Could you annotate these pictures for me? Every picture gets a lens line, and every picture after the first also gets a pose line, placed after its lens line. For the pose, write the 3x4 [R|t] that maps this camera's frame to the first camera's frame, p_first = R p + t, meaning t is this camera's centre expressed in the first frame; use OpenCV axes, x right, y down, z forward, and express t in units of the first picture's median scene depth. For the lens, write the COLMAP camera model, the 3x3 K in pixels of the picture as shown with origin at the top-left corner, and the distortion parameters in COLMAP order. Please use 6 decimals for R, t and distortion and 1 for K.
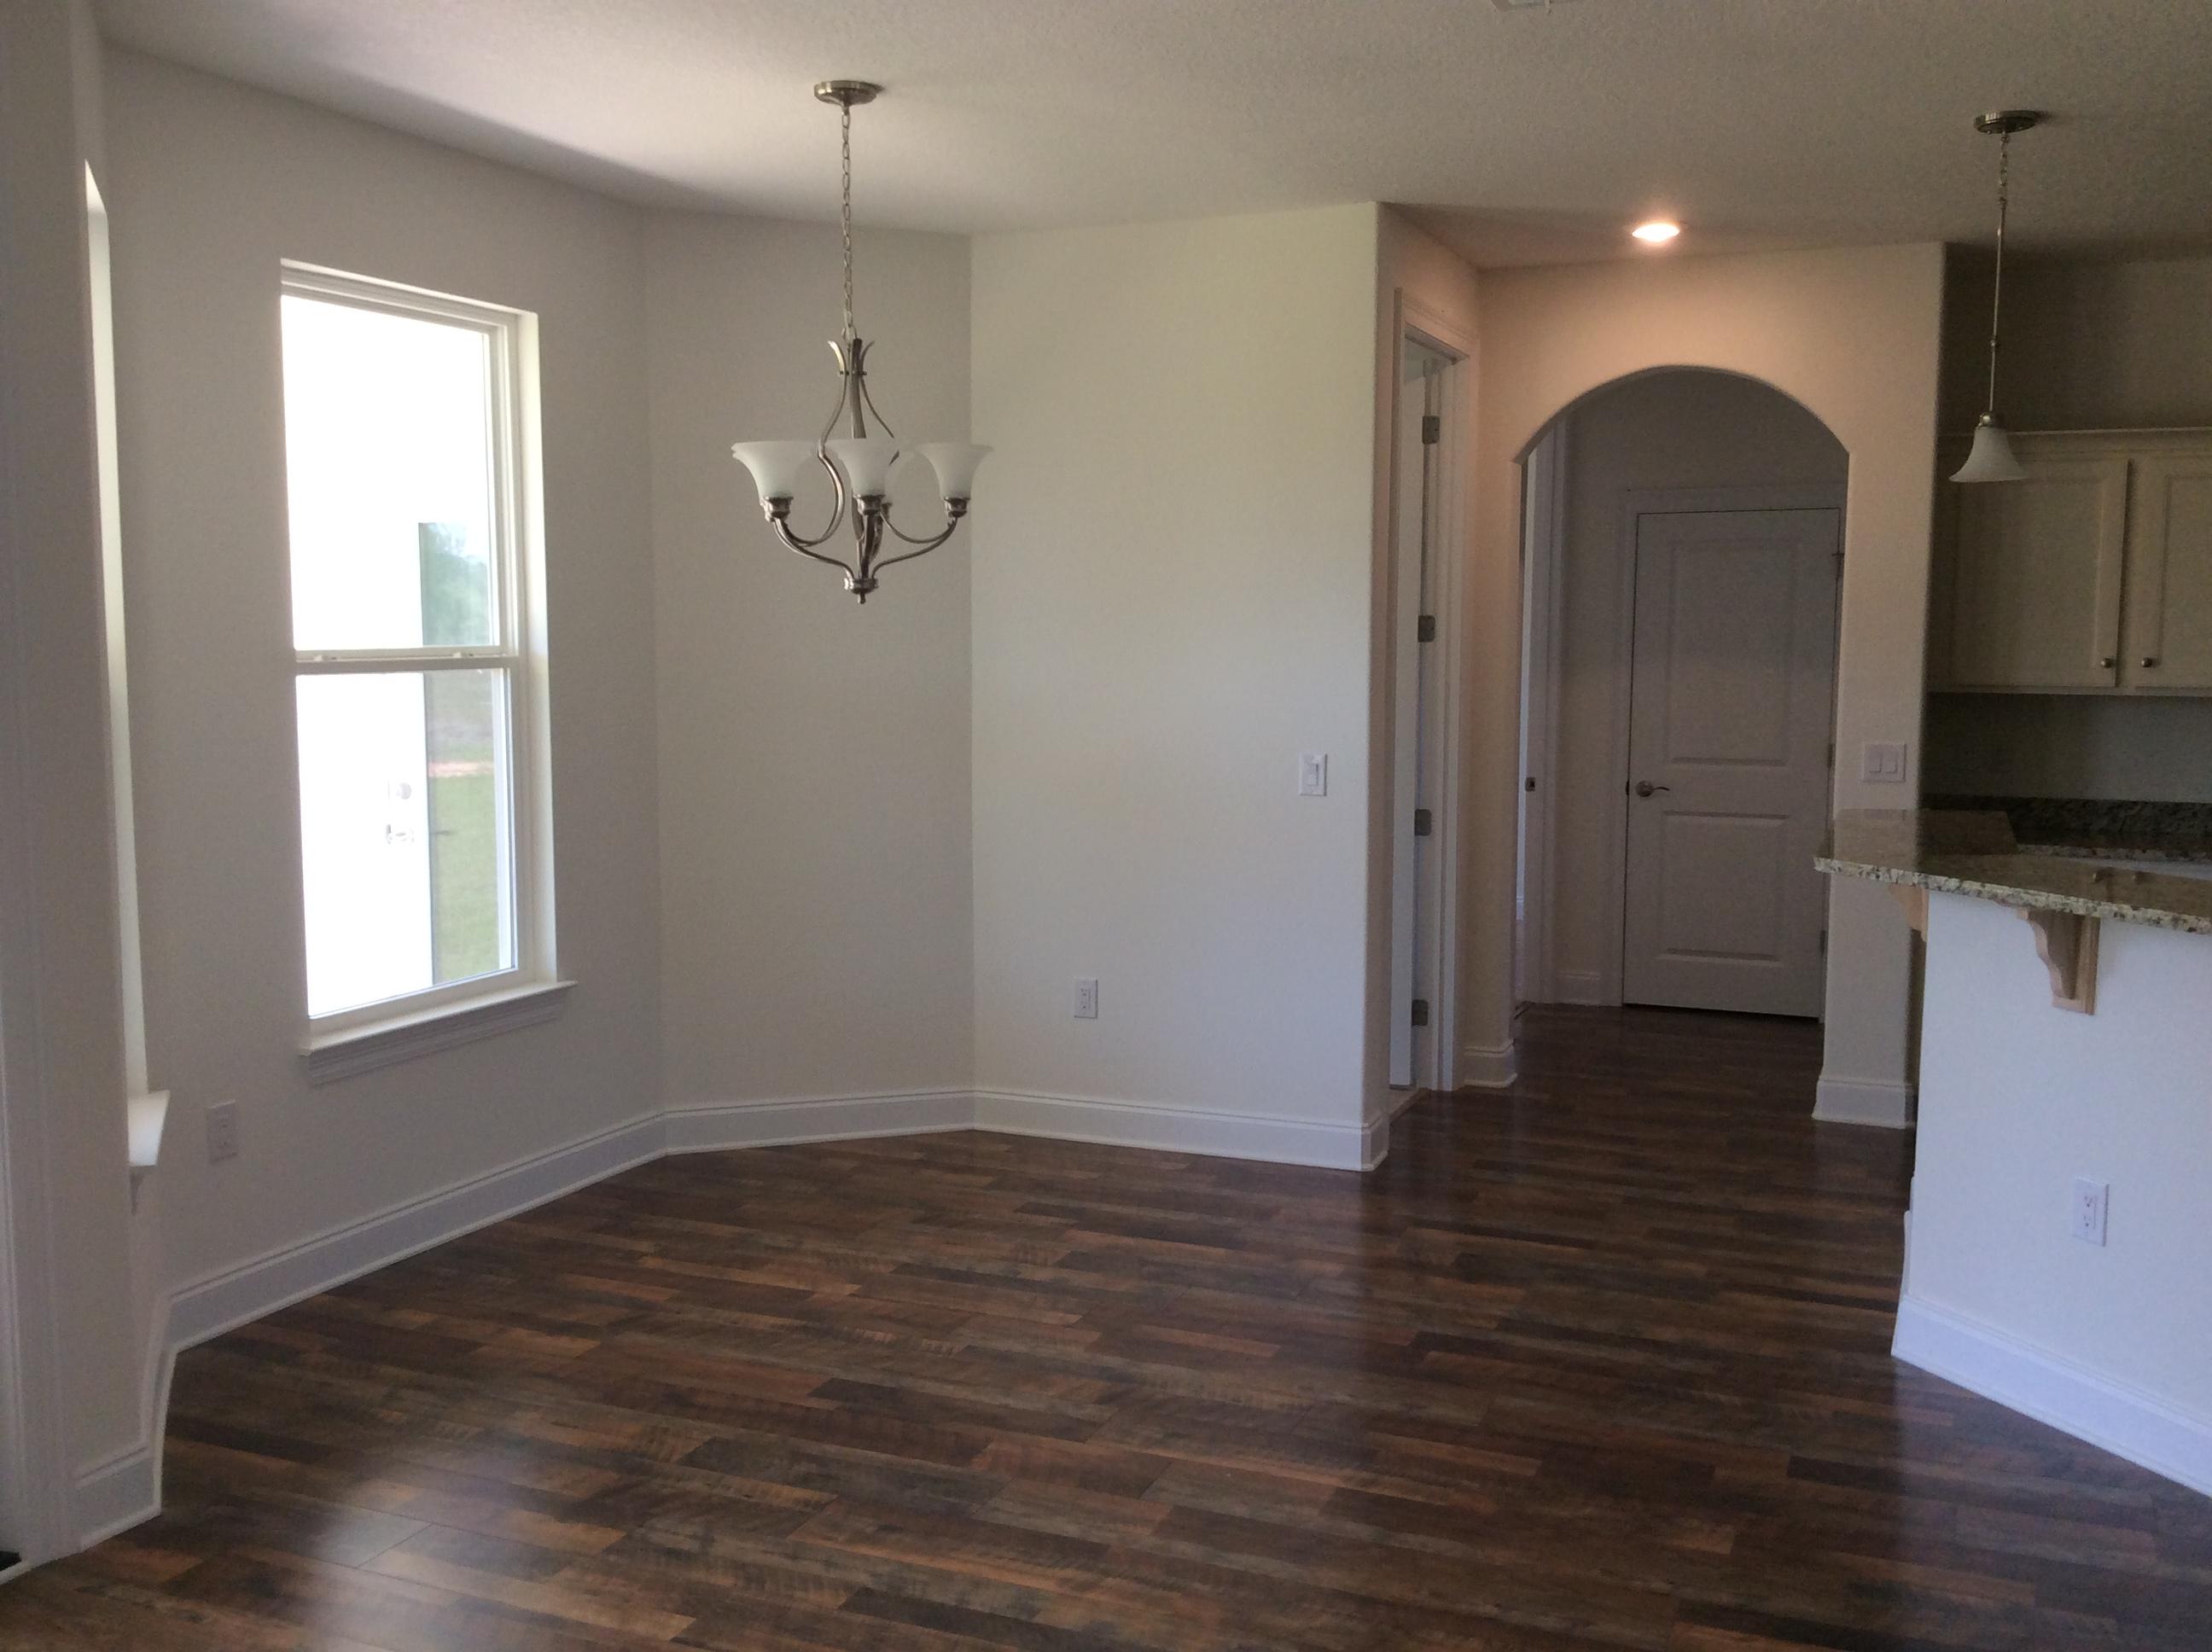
lens RADIAL K [[2045.4, 0, 1107.0], [0, 2045.4, 826.0], [0, 0, 1]] dist [0.043732, 0.000000]
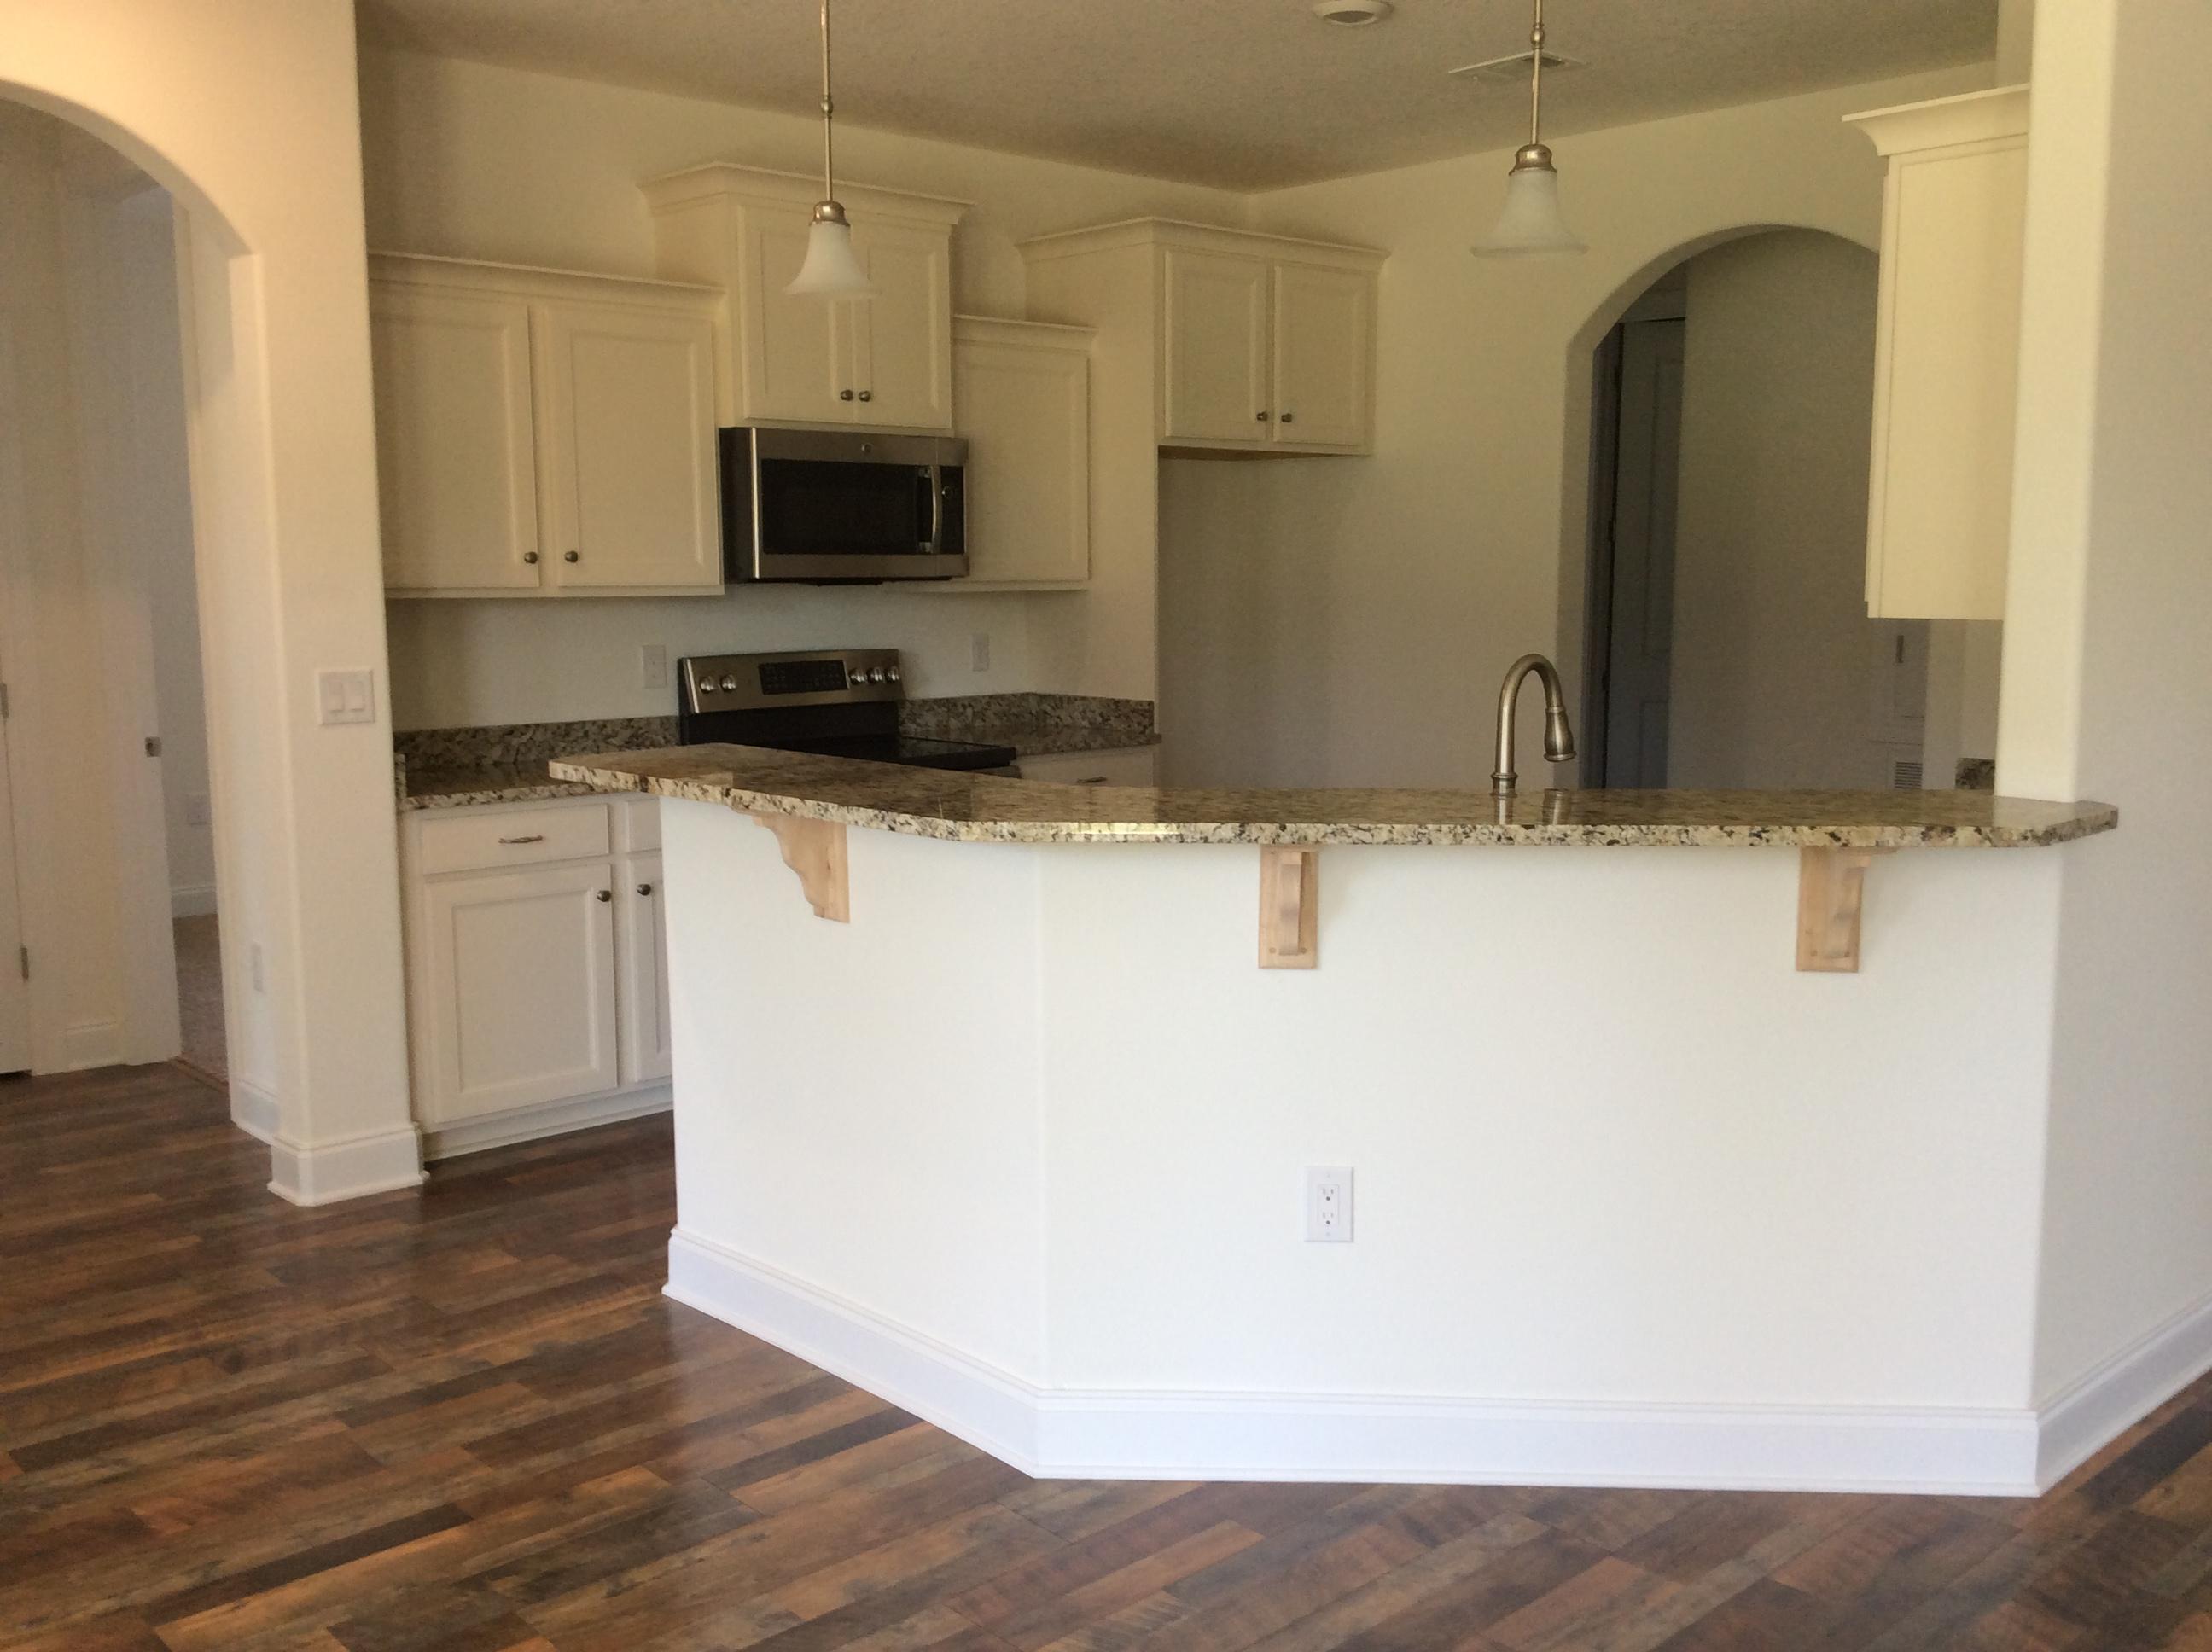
lens RADIAL K [[2045.4, 0, 1105.4], [0, 2045.4, 831.6], [0, 0, 1]] dist [0.043732, 0.000000]
pose [[0.414871, -0.126800, 0.901002, -0.200681], [0.092329, 0.990997, 0.096952, -0.034965], [-0.905184, 0.042966, 0.422843, 0.545519]]
